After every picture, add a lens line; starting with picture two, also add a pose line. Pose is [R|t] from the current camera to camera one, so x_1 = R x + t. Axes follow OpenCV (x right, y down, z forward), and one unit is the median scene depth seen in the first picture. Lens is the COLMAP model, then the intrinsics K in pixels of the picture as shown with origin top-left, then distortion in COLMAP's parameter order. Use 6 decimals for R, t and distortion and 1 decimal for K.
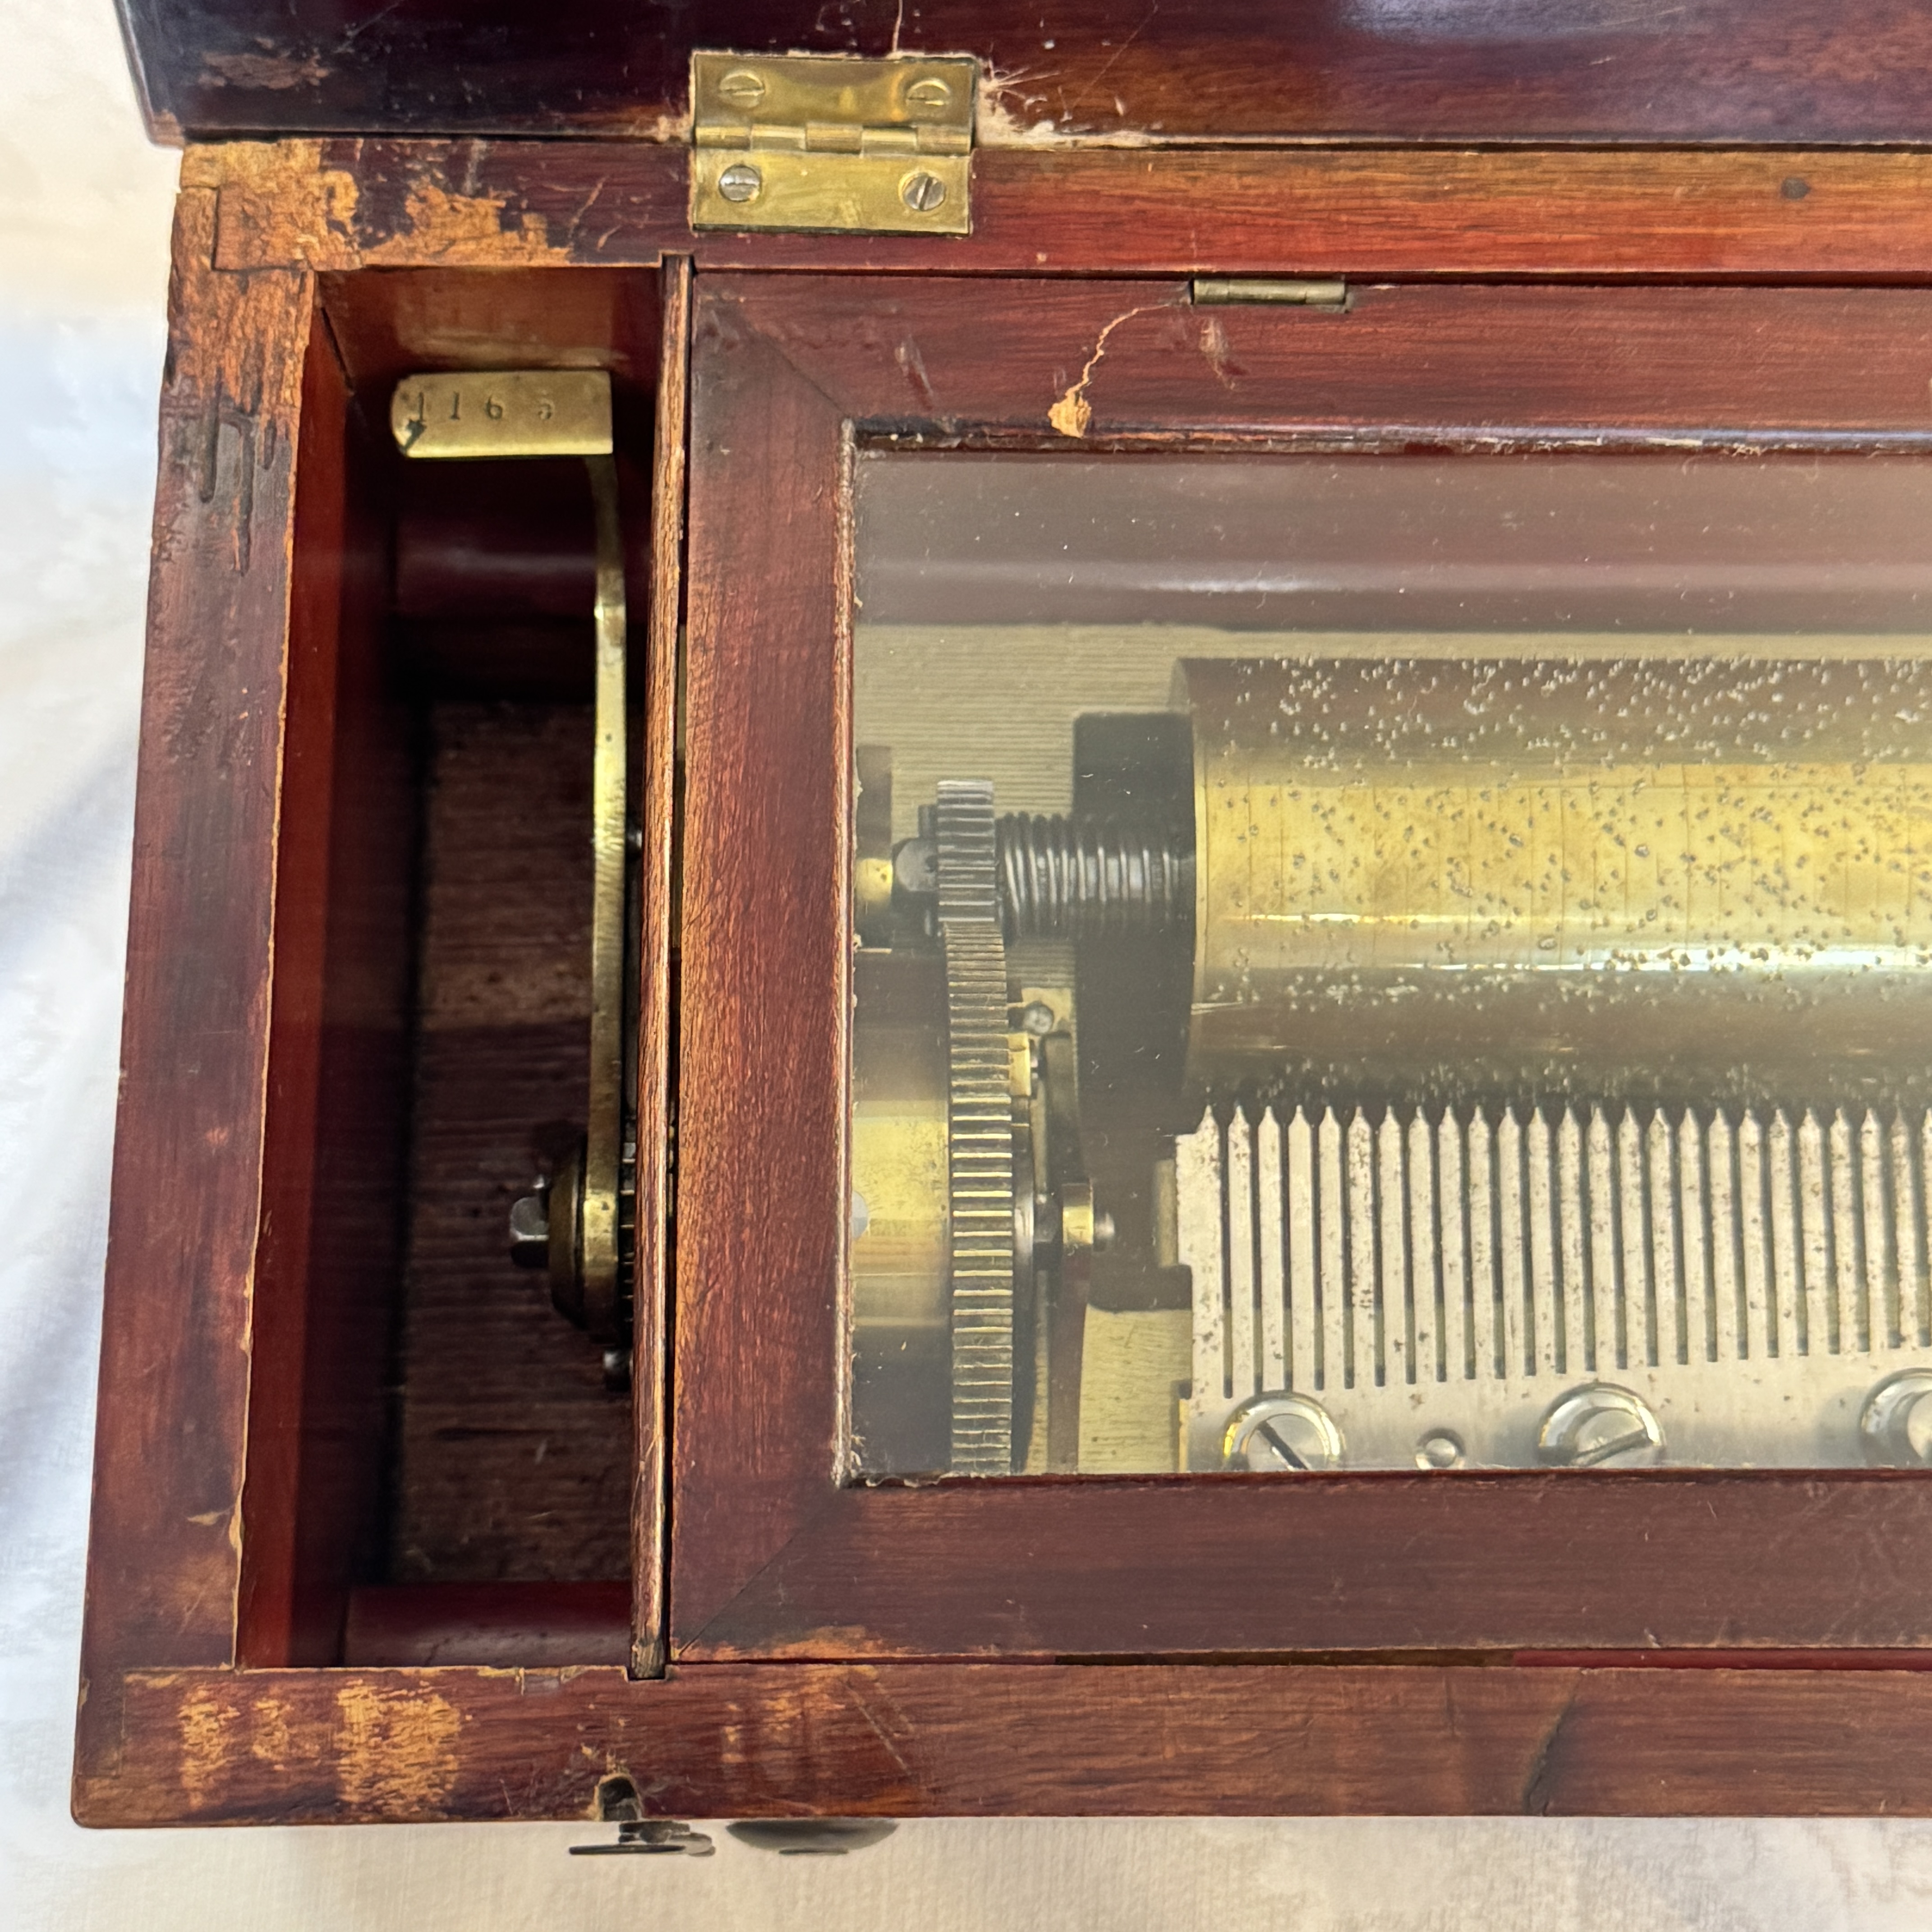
lens RADIAL K [[3492.6, 0, 953.9], [0, 3492.6, 958.6], [0, 0, 1]] dist [0.124604, 0.000000]
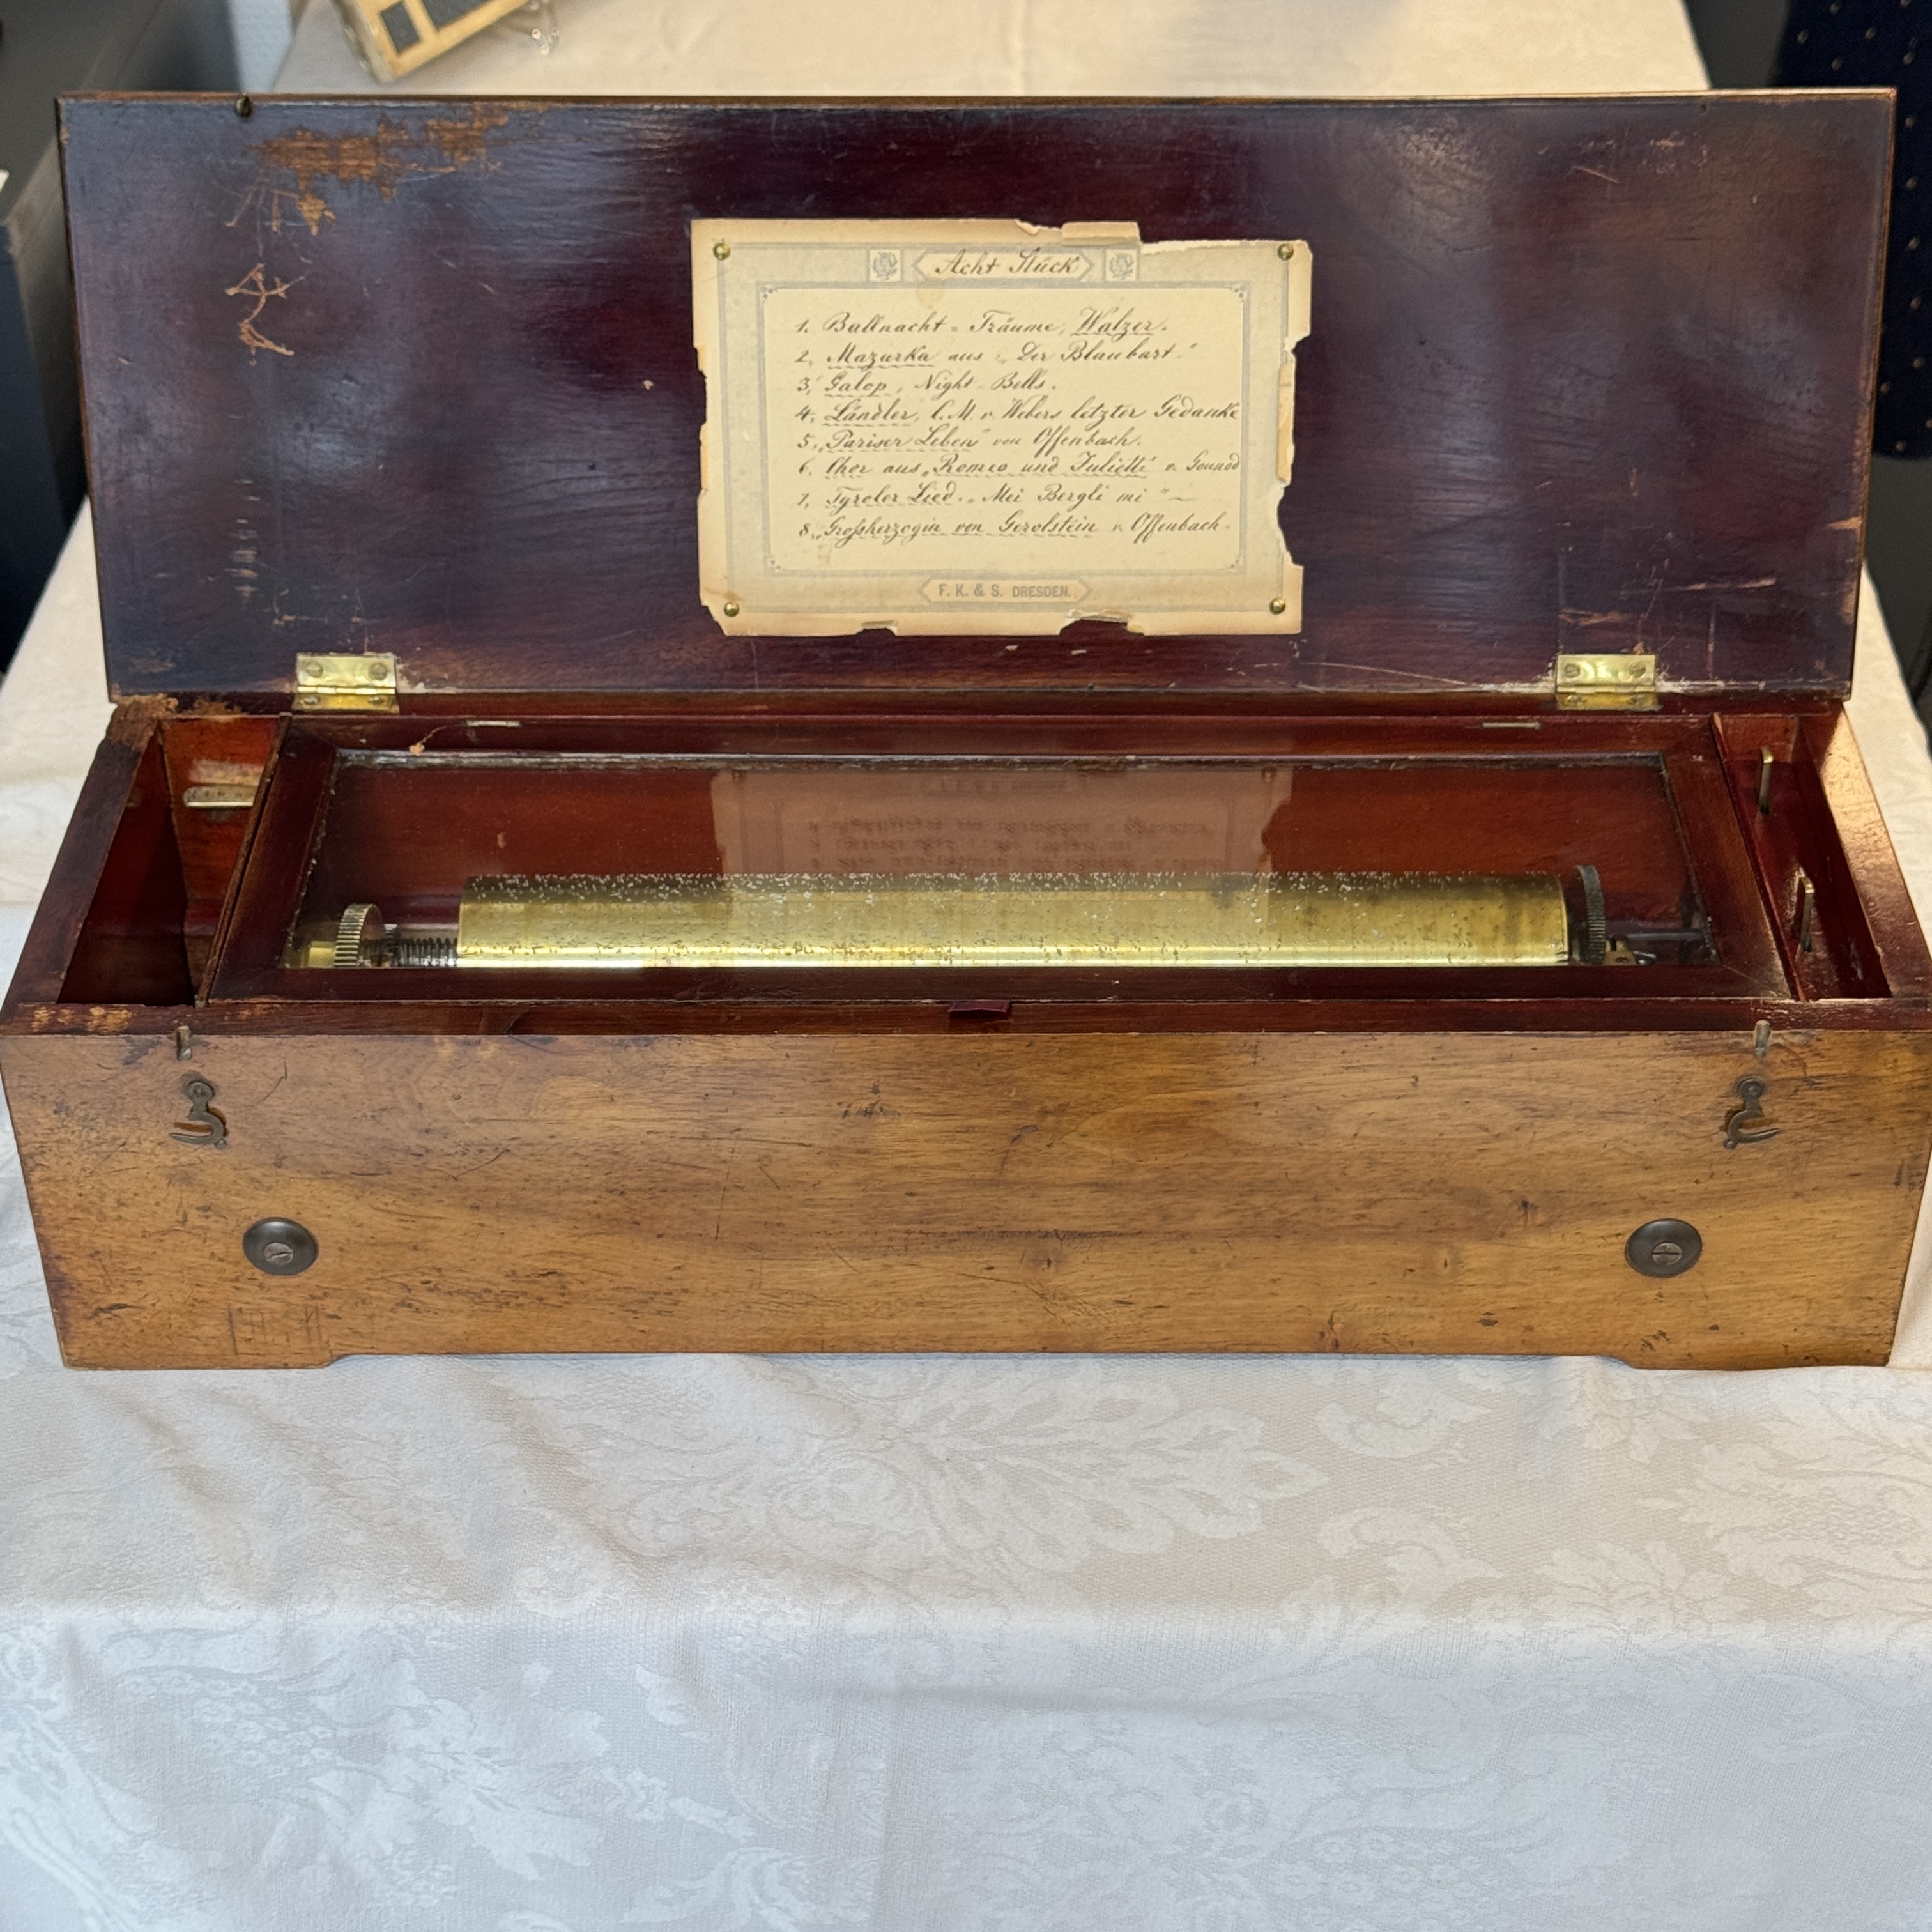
lens RADIAL K [[3708.3, 0, 888.8], [0, 3708.3, 957.9], [0, 0, 1]] dist [0.126463, 0.000000]
pose [[0.998088, -0.023596, -0.057131, 0.579922], [-0.017351, 0.780156, -0.625344, 1.842562], [0.059327, 0.625139, 0.778255, -1.208924]]
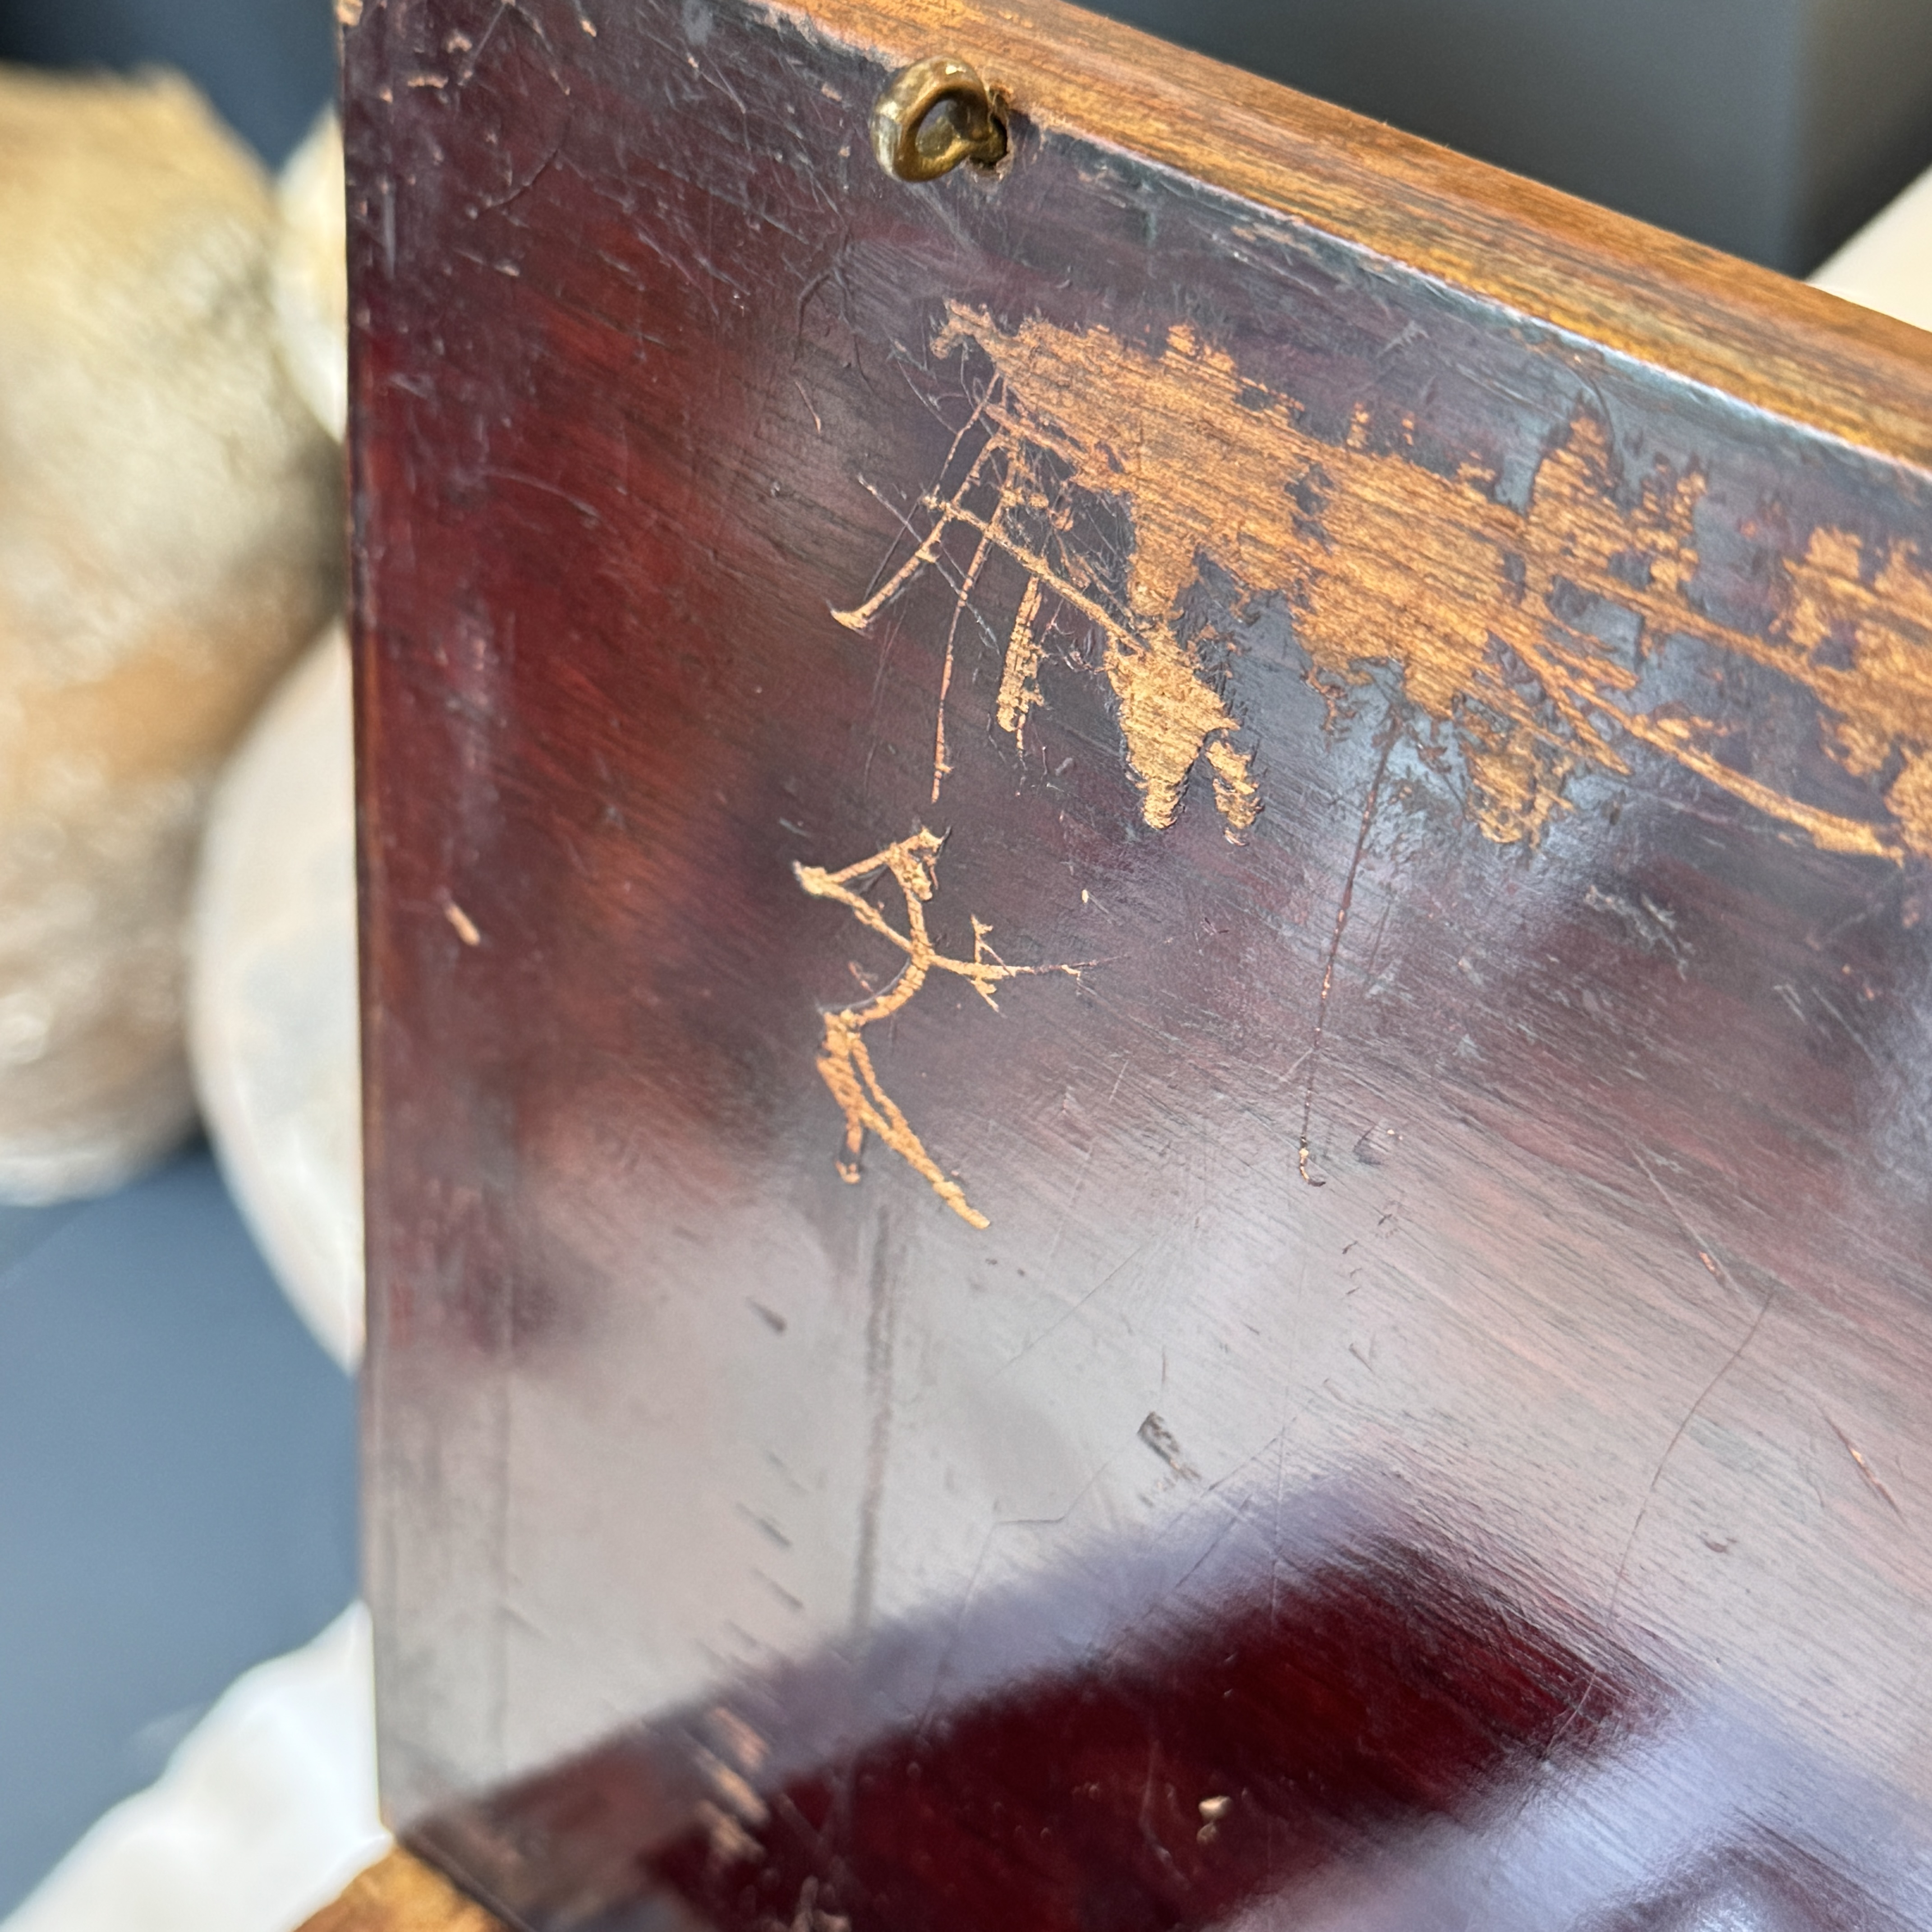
lens RADIAL K [[3492.6, 0, 961.4], [0, 3492.6, 963.2], [0, 0, 1]] dist [0.124604, 0.000000]
pose [[0.730320, 0.407647, -0.548139, 0.256250], [-0.602181, 0.763032, -0.234862, -0.277611], [0.322507, 0.501603, 0.802735, 0.269581]]
